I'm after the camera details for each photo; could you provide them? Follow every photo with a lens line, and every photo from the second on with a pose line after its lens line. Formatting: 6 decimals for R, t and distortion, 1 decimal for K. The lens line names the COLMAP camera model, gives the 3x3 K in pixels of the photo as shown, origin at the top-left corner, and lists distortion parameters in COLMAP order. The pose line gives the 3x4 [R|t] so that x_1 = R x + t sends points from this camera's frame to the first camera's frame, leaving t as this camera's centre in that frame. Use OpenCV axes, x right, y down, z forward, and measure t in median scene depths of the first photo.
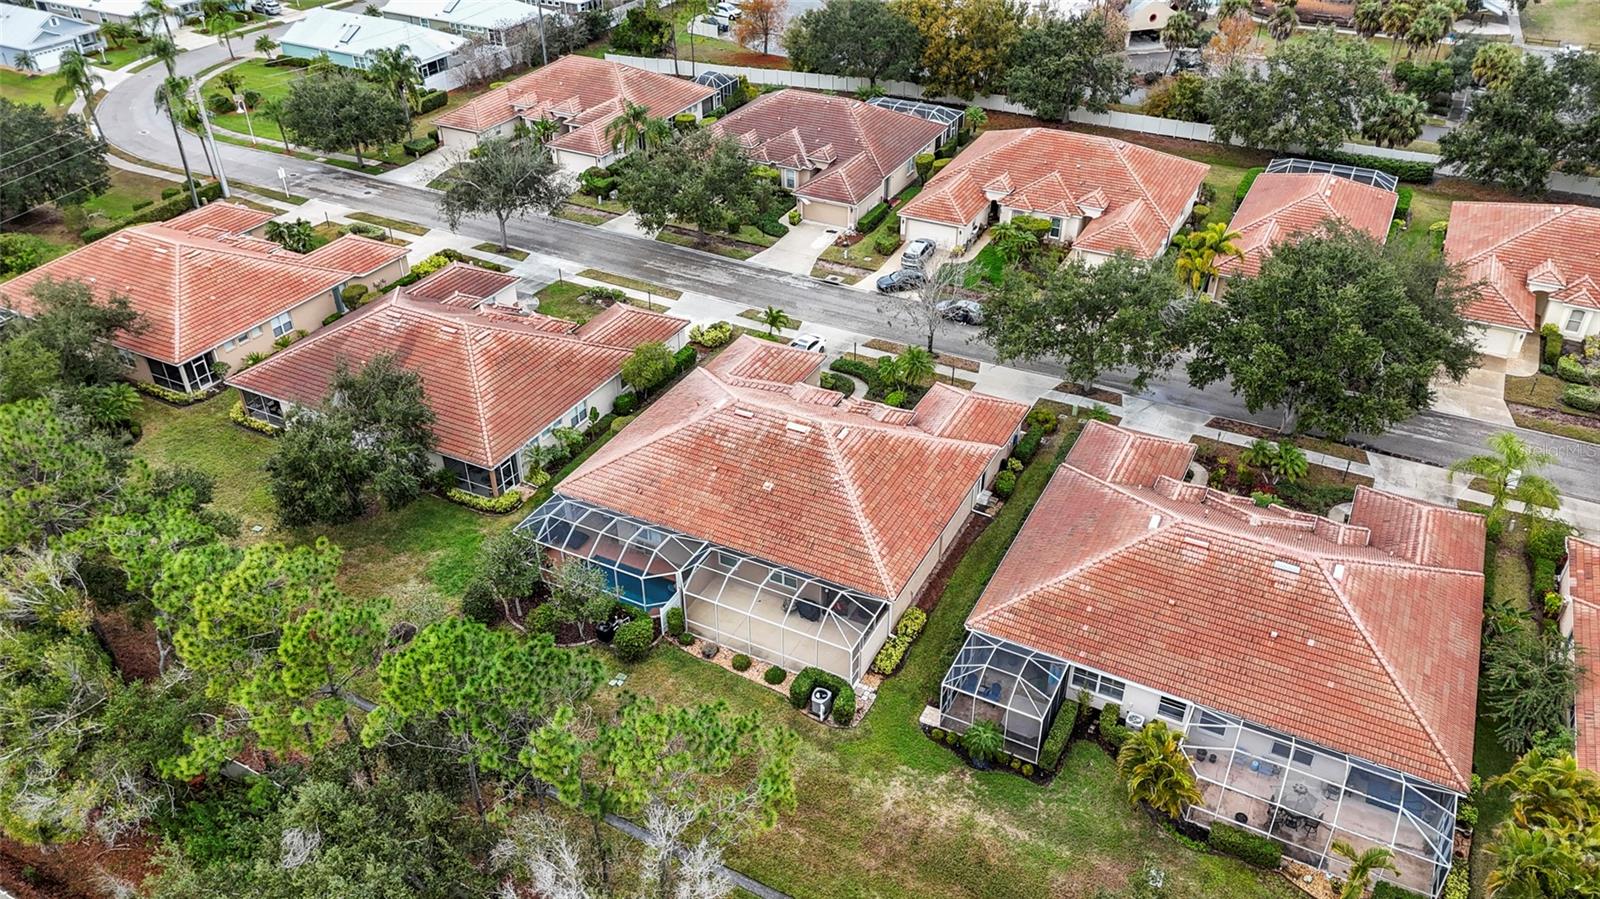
lens RADIAL K [[1182.6, 0, 800.3], [0, 1182.6, 450.4], [0, 0, 1]] dist [0.006033, -0.002693]
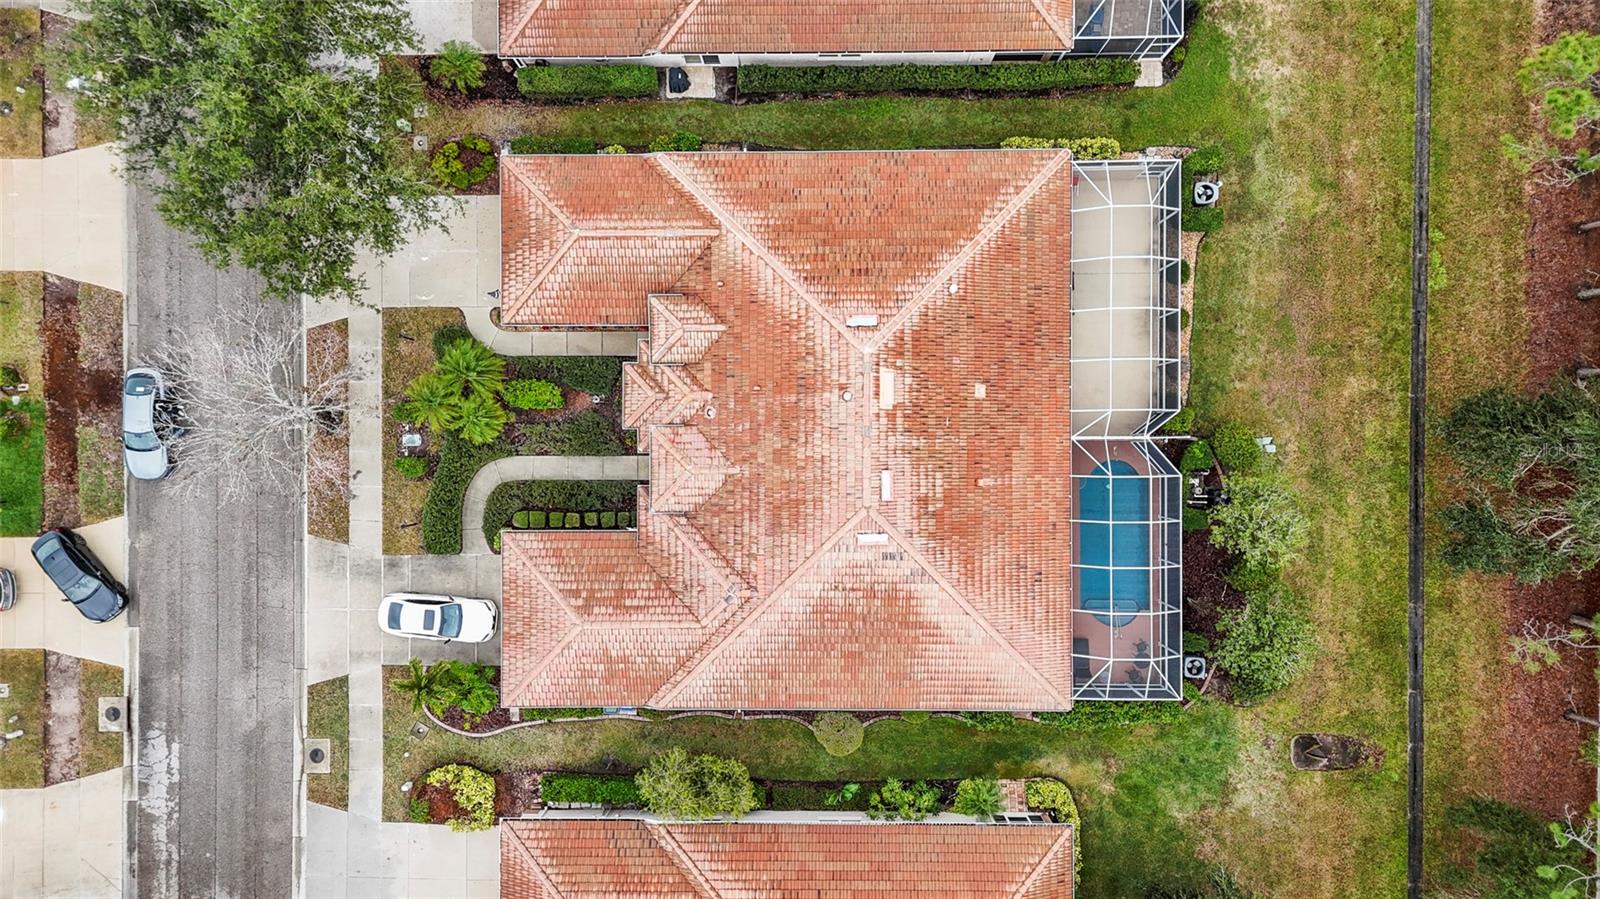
lens RADIAL K [[1182.6, 0, 799.7], [0, 1182.6, 448.5], [0, 0, 1]] dist [0.006033, -0.002693]
pose [[-0.459951, -0.887945, 0.000020, -0.009204], [0.519540, -0.269101, 0.810964, -0.581490], [-0.720086, 0.373014, 0.585096, 0.700100]]
